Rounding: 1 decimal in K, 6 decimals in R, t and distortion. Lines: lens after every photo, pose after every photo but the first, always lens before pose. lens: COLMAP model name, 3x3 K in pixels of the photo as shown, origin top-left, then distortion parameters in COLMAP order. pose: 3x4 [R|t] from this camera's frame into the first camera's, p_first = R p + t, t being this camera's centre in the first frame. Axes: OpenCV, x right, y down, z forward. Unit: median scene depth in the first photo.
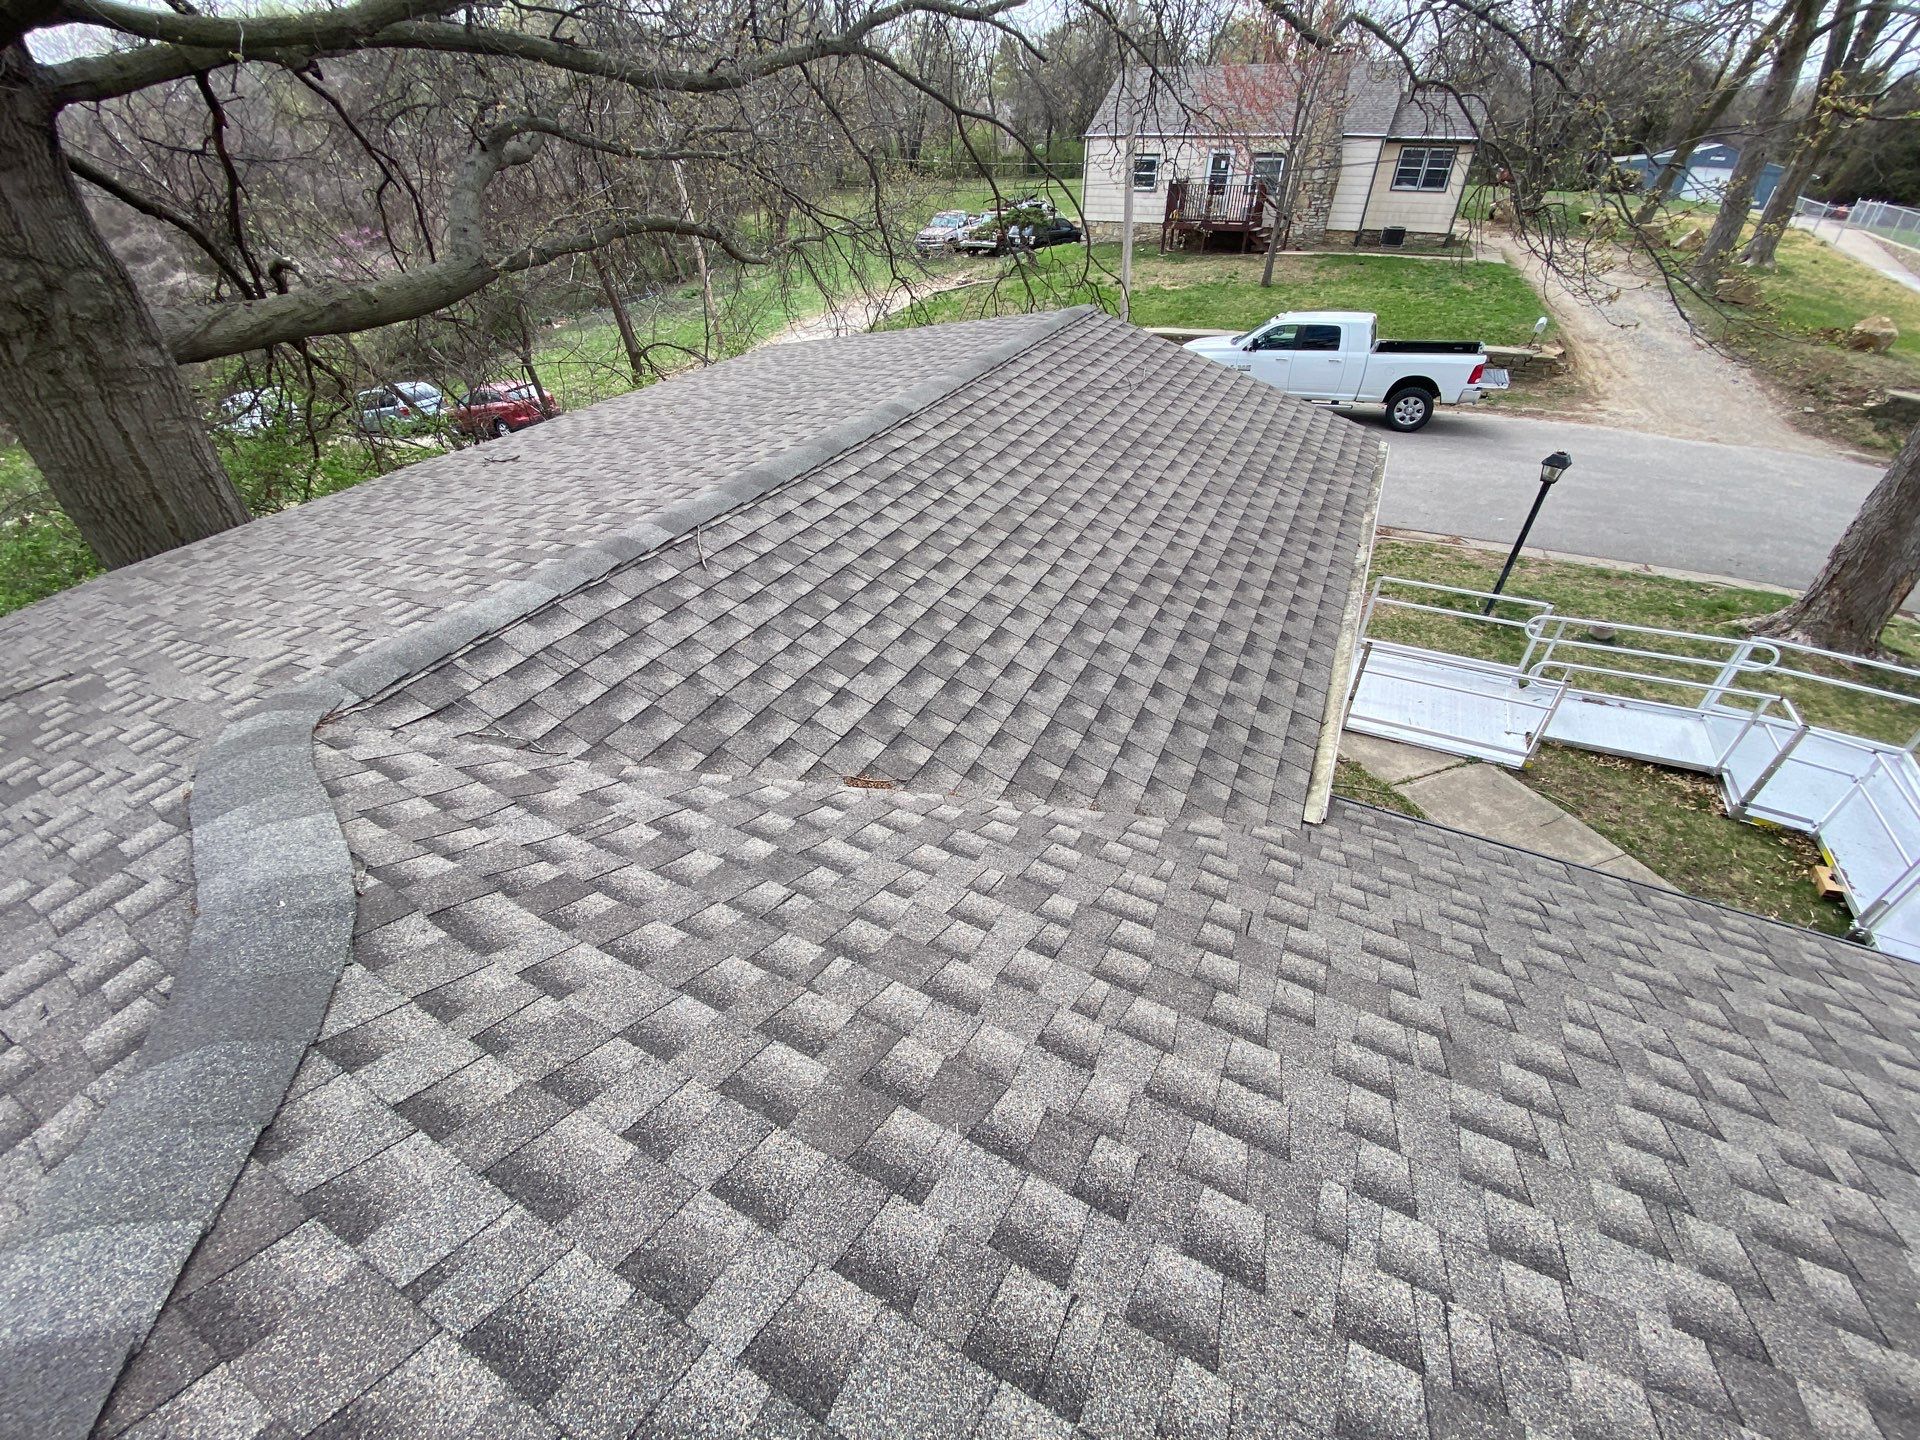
lens RADIAL K [[794.6, 0, 960.0], [0, 794.6, 720.0], [0, 0, 1]] dist [0.058420, -0.035142]
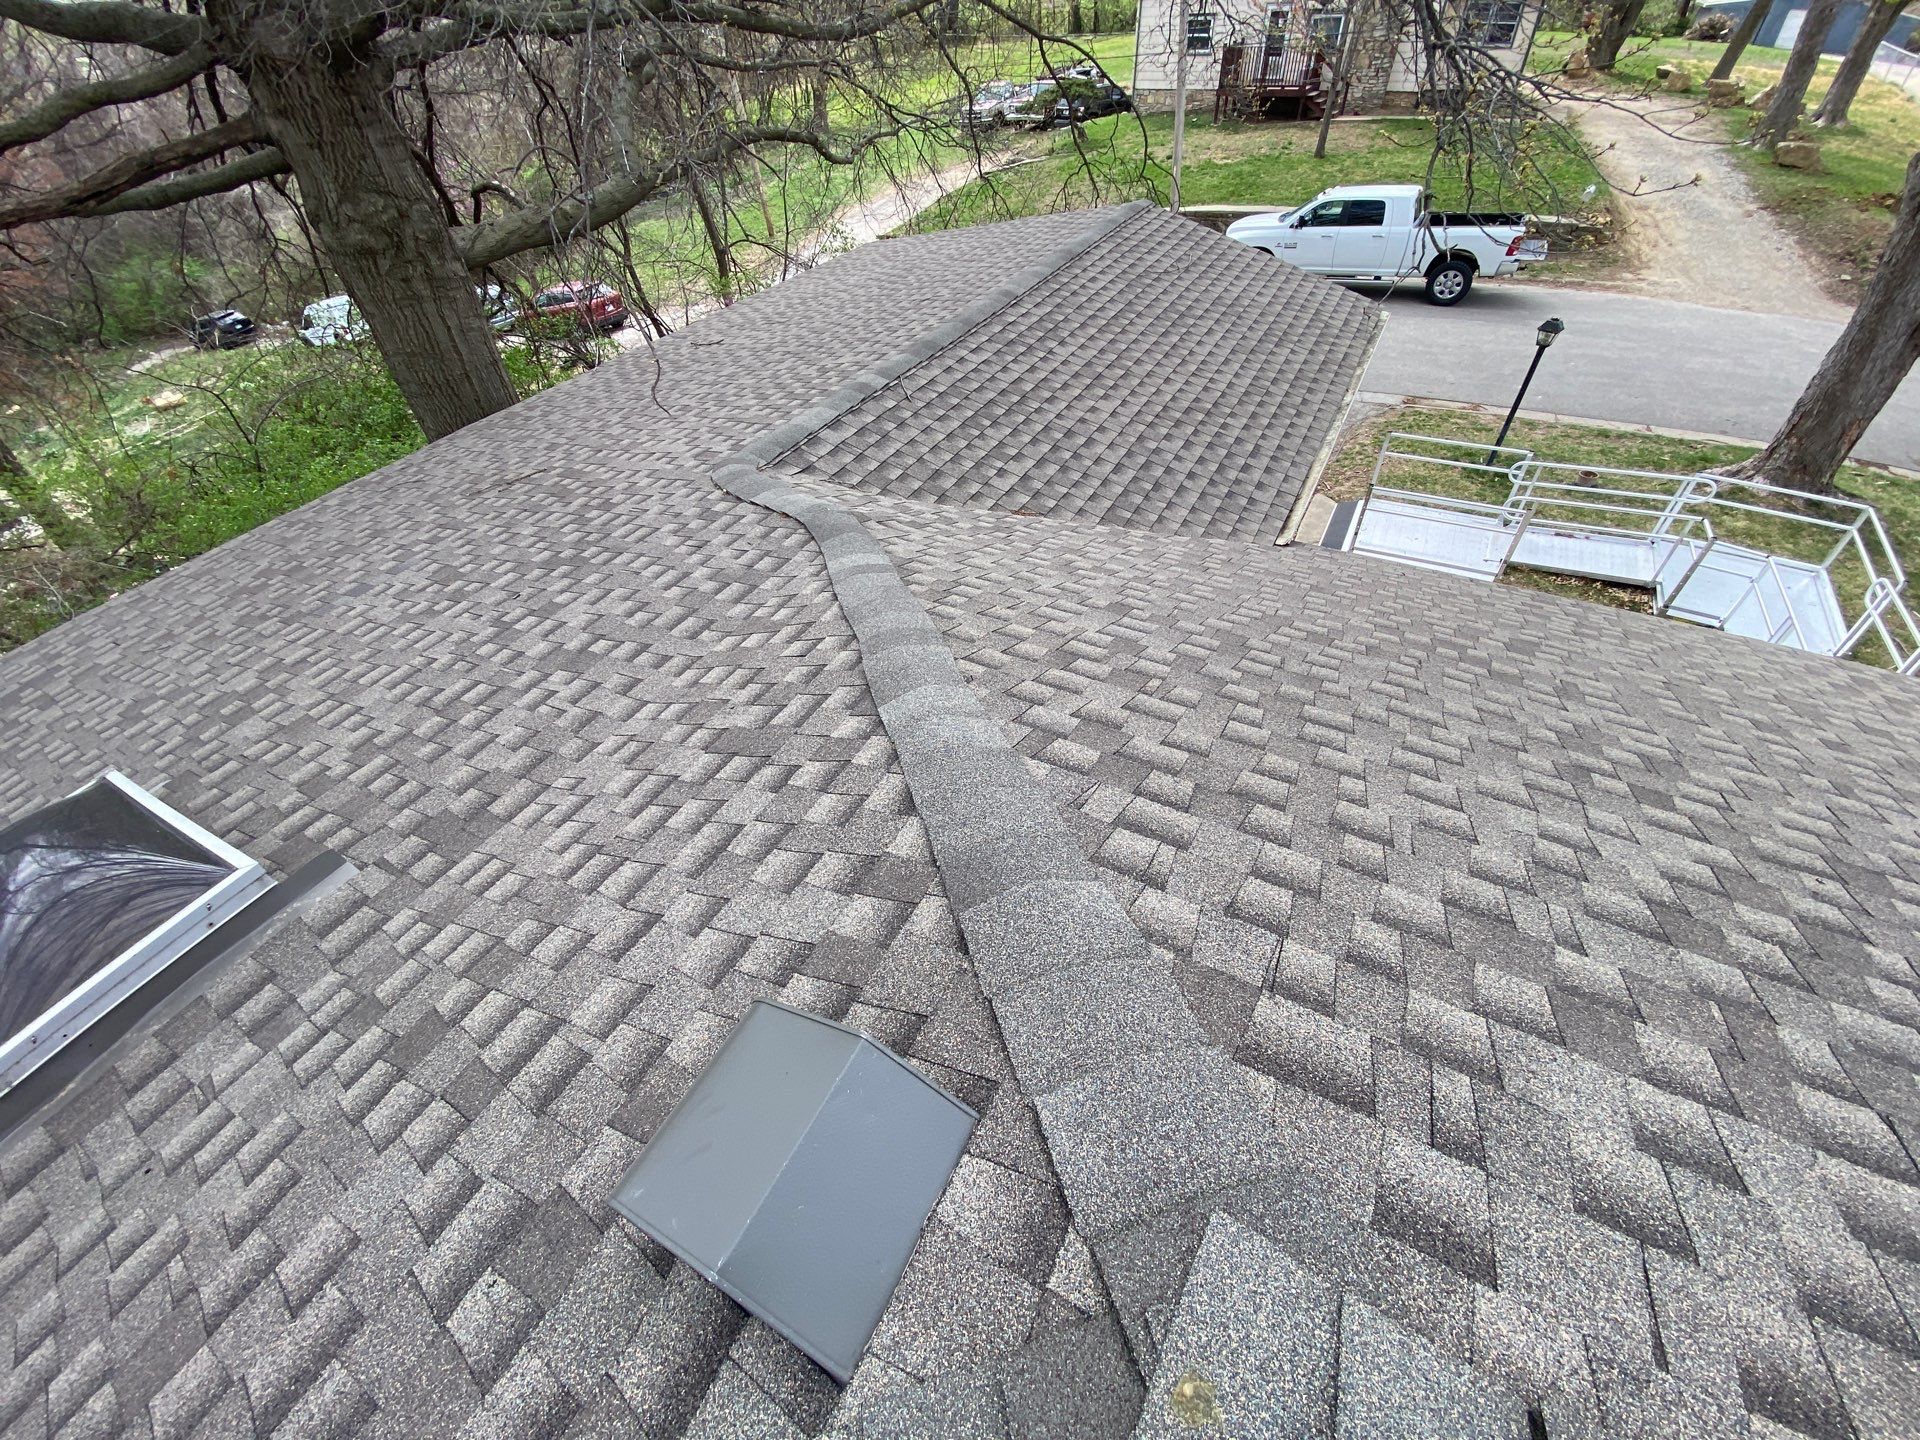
lens RADIAL K [[794.6, 0, 960.0], [0, 794.6, 720.0], [0, 0, 1]] dist [0.058420, -0.035142]
pose [[0.998871, -0.003861, -0.047351, -0.099692], [0.009147, 0.993672, 0.111944, 0.191368], [0.046619, -0.112251, 0.992586, -0.477630]]
